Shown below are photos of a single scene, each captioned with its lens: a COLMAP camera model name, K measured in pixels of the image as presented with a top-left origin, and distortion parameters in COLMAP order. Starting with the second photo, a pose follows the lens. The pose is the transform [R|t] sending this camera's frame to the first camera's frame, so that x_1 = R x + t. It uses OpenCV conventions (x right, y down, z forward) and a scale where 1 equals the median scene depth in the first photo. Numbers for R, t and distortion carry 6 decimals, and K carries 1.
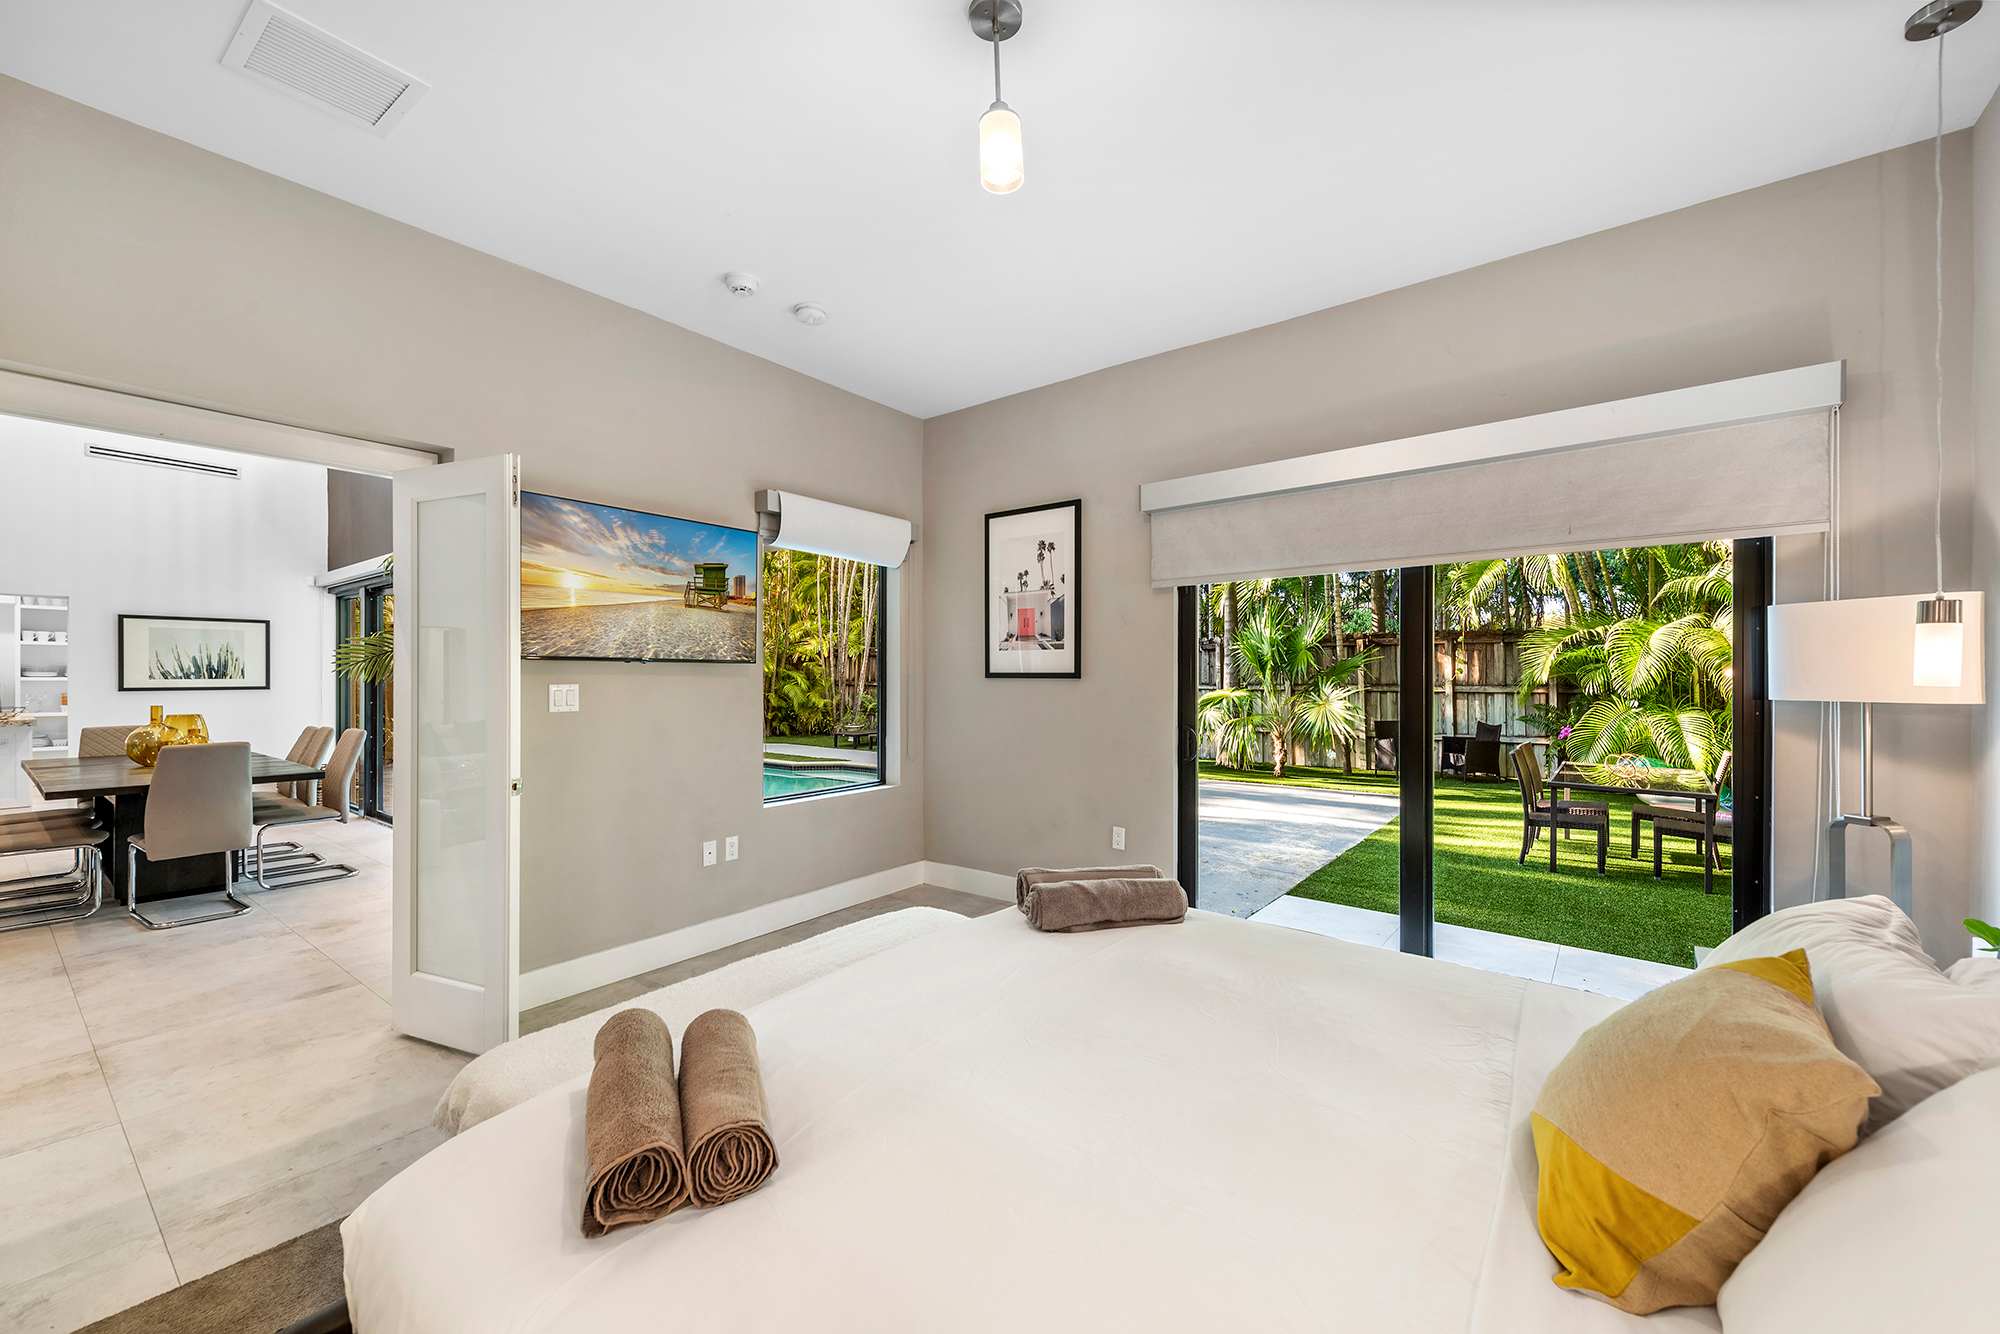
lens RADIAL K [[796.4, 0, 997.7], [0, 796.4, 675.7], [0, 0, 1]] dist [0.011940, -0.001401]
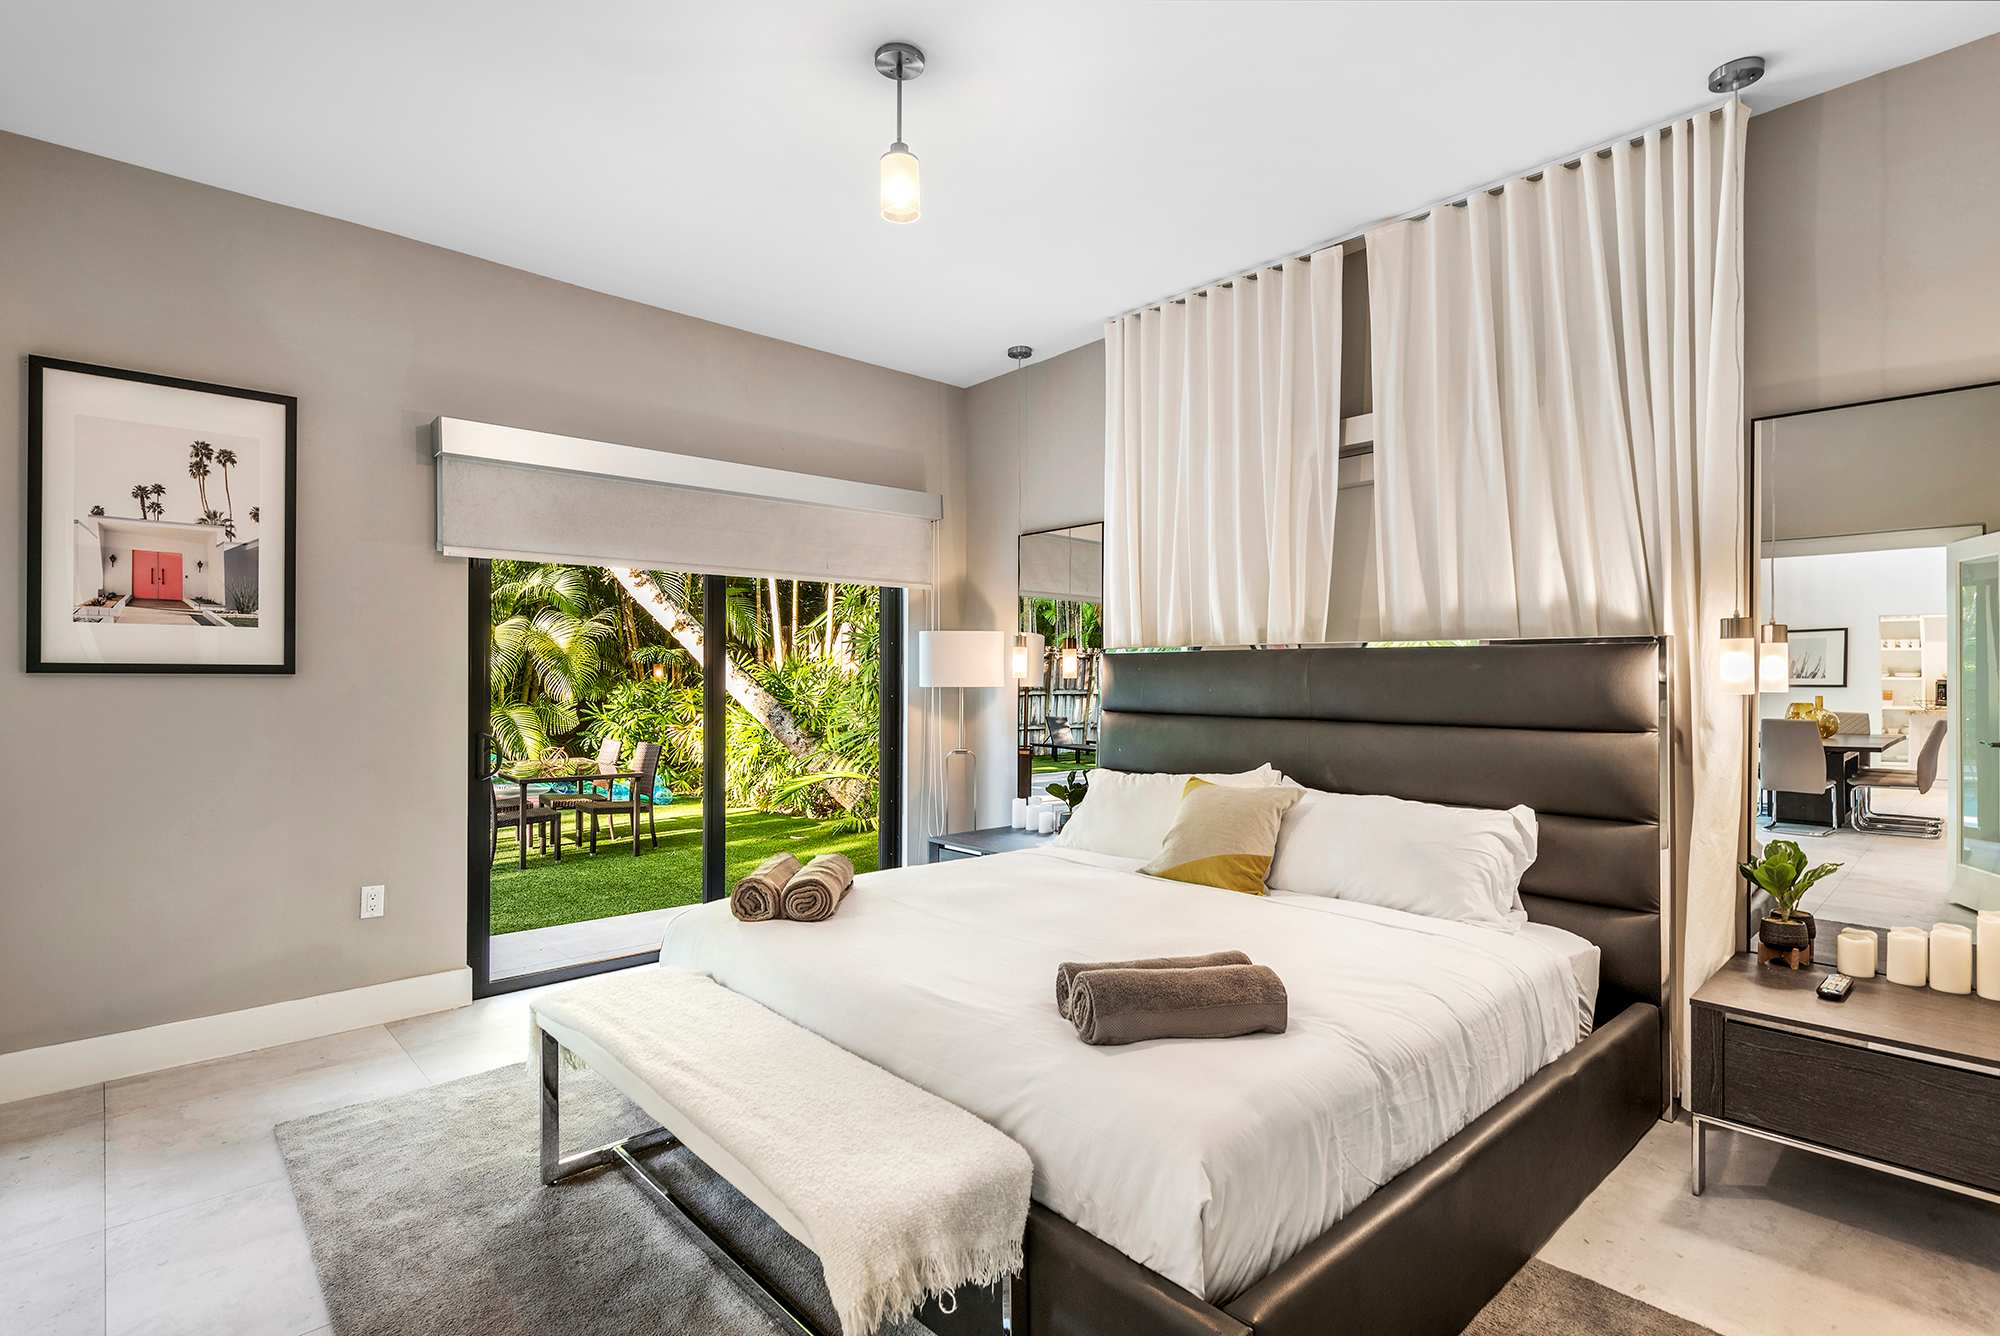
lens RADIAL K [[963.8, 0, 1000.9], [0, 963.8, 675.0], [0, 0, 1]] dist [0.003586, 0.000425]
pose [[0.165496, 0.003220, 0.986205, -0.556653], [-0.003785, 0.999989, -0.002630, 0.003960], [-0.986203, -0.003297, 0.165507, 0.291910]]
